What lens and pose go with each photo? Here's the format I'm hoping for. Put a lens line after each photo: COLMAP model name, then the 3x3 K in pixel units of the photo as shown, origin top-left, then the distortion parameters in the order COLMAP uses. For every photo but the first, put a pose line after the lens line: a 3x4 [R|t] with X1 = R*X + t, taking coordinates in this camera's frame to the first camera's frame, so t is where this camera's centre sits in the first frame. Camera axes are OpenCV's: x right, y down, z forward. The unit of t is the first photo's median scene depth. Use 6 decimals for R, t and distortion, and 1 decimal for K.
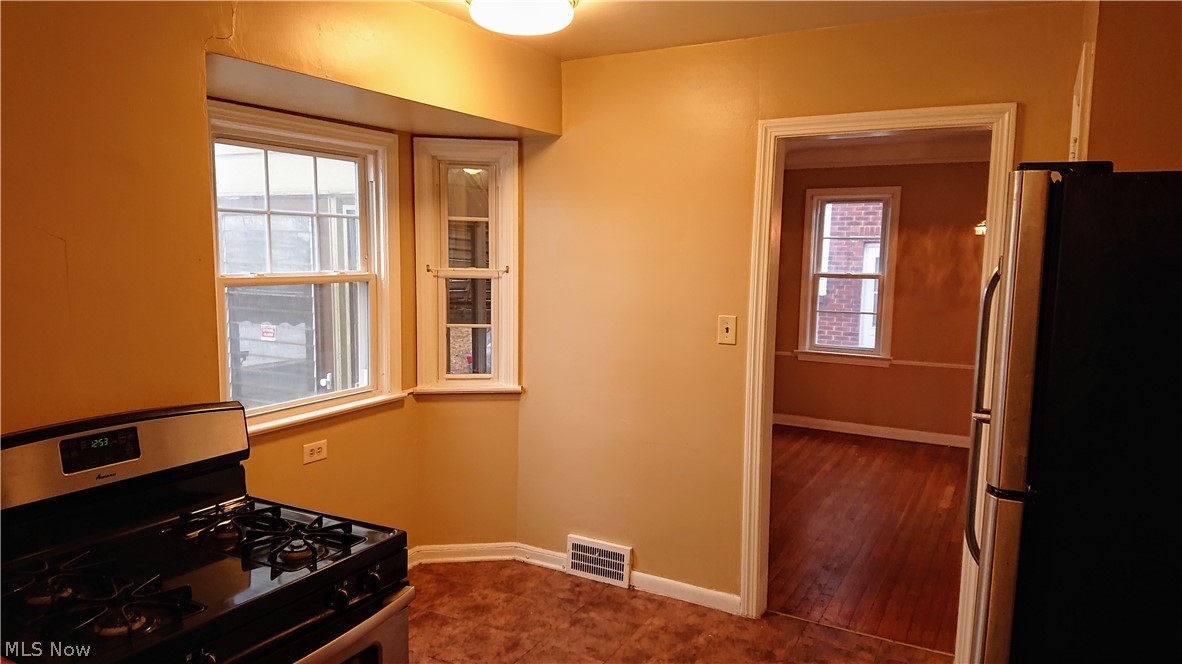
lens RADIAL K [[791.8, 0, 587.1], [0, 791.8, 336.5], [0, 0, 1]] dist [0.059340, -0.002525]
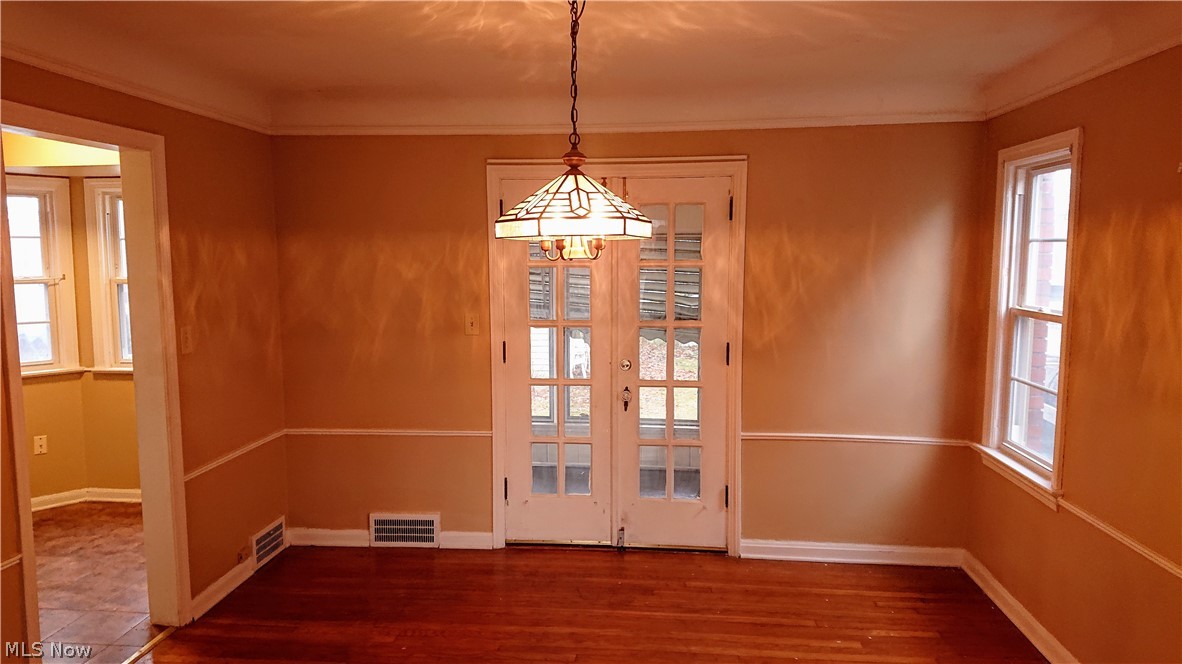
lens RADIAL K [[791.8, 0, 587.1], [0, 791.8, 336.5], [0, 0, 1]] dist [0.059340, -0.002525]
pose [[0.415619, 0.085366, -0.905524, 0.726633], [-0.108978, 0.993087, 0.043602, -0.058082], [0.902986, 0.080561, 0.422049, 0.570235]]
